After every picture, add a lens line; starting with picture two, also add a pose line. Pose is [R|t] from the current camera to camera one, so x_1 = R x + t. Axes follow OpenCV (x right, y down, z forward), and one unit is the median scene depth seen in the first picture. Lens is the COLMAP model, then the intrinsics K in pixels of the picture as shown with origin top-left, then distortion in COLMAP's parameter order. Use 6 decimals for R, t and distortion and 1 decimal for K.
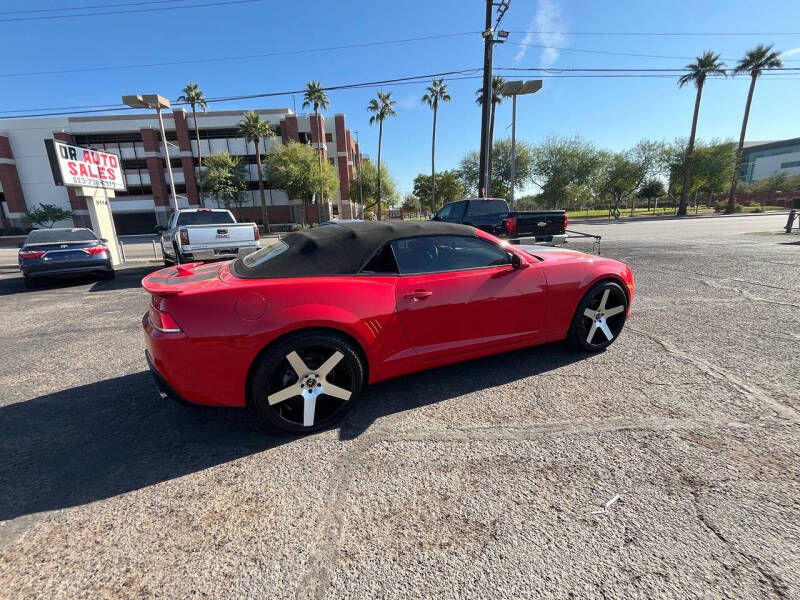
lens RADIAL K [[352.7, 0, 397.5], [0, 352.7, 299.2], [0, 0, 1]] dist [-0.002215, 0.000077]
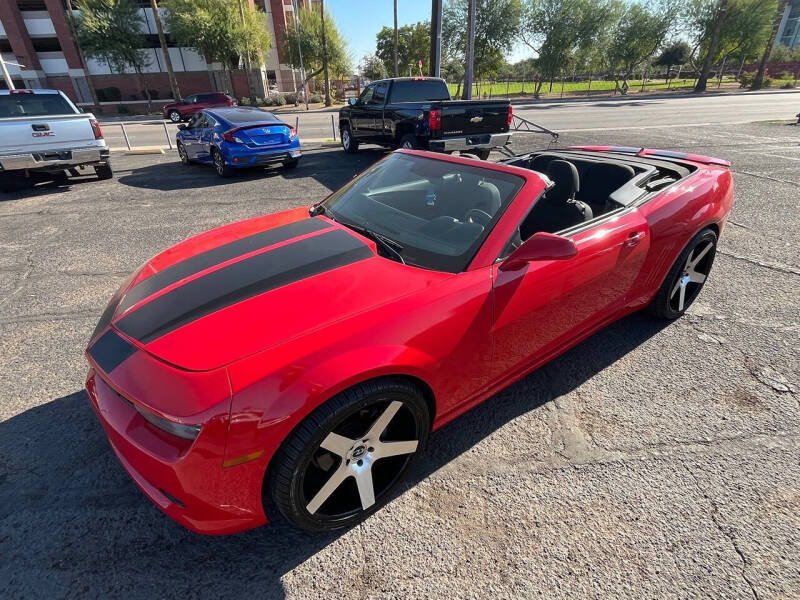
lens RADIAL K [[406.1, 0, 396.6], [0, 406.1, 299.0], [0, 0, 1]] dist [-0.001449, -0.000131]
pose [[0.997931, -0.020695, 0.060874, 0.040665], [0.004689, 0.967688, 0.252106, -0.013591], [-0.064124, -0.251299, 0.965783, 0.014616]]
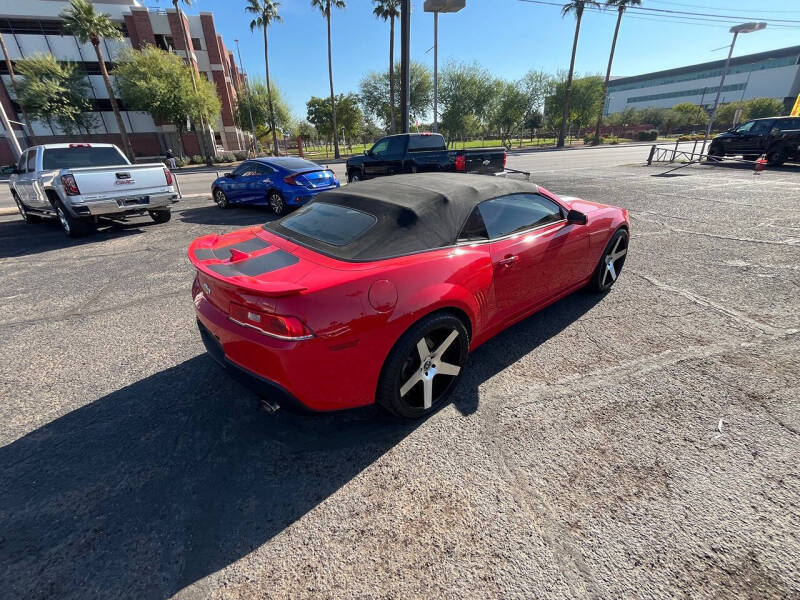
lens RADIAL K [[352.7, 0, 397.5], [0, 352.7, 299.2], [0, 0, 1]] dist [-0.002215, 0.000077]
pose [[0.959119, -0.110194, 0.260668, -0.033835], [0.061608, 0.980288, 0.187721, -0.007332], [-0.276216, -0.163987, 0.947002, 0.009598]]
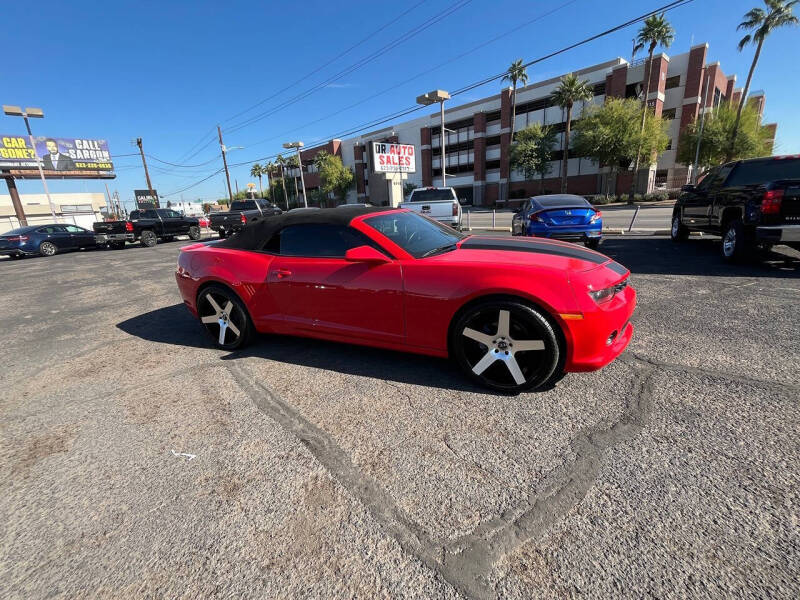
lens RADIAL K [[352.7, 0, 397.5], [0, 352.7, 299.2], [0, 0, 1]] dist [-0.002215, 0.000077]
pose [[0.659787, 0.200565, -0.724192, 0.083497], [-0.143238, 0.979621, 0.140807, -0.010333], [0.737674, 0.010829, 0.675070, 0.031612]]
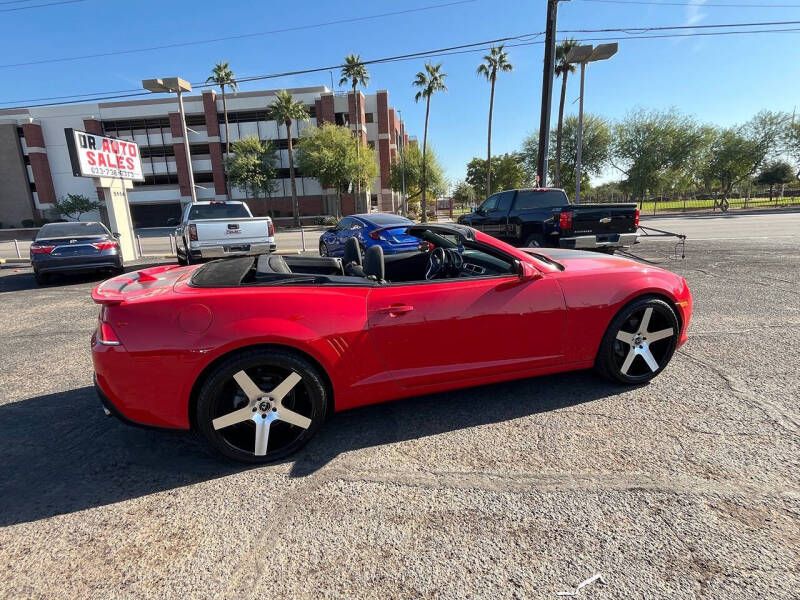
lens RADIAL K [[412.2, 0, 398.6], [0, 412.2, 299.3], [0, 0, 1]] dist [-0.002559, 0.000061]
pose [[0.992756, 0.027354, -0.116989, 0.012275], [-0.028648, 0.999545, -0.009396, -0.001897], [0.116679, 0.012679, 0.993089, 0.000793]]
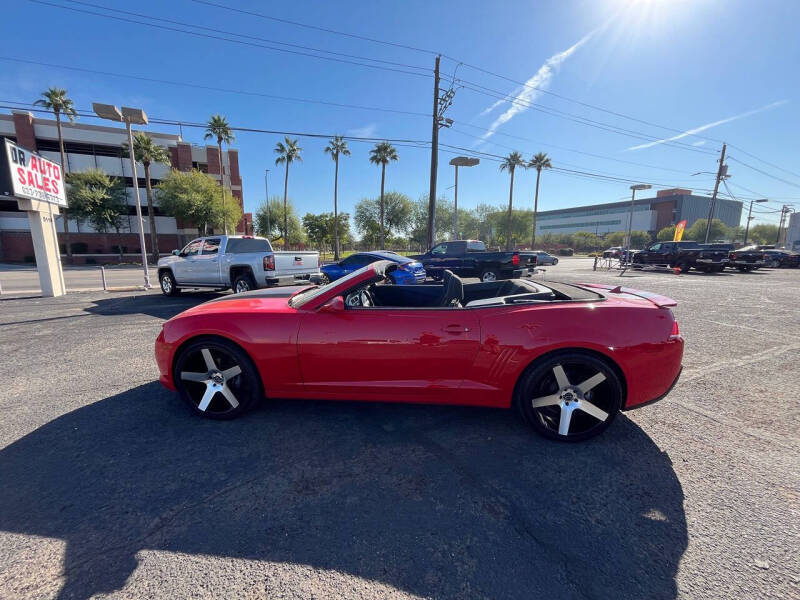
lens RADIAL K [[319.6, 0, 398.2], [0, 319.6, 299.9], [0, 0, 1]] dist [-0.002319, 0.000114]
pose [[0.915501, -0.022082, 0.401710, -0.142334], [0.056219, 0.995718, -0.073389, 0.003453], [-0.398369, 0.089771, 0.912822, 0.007258]]
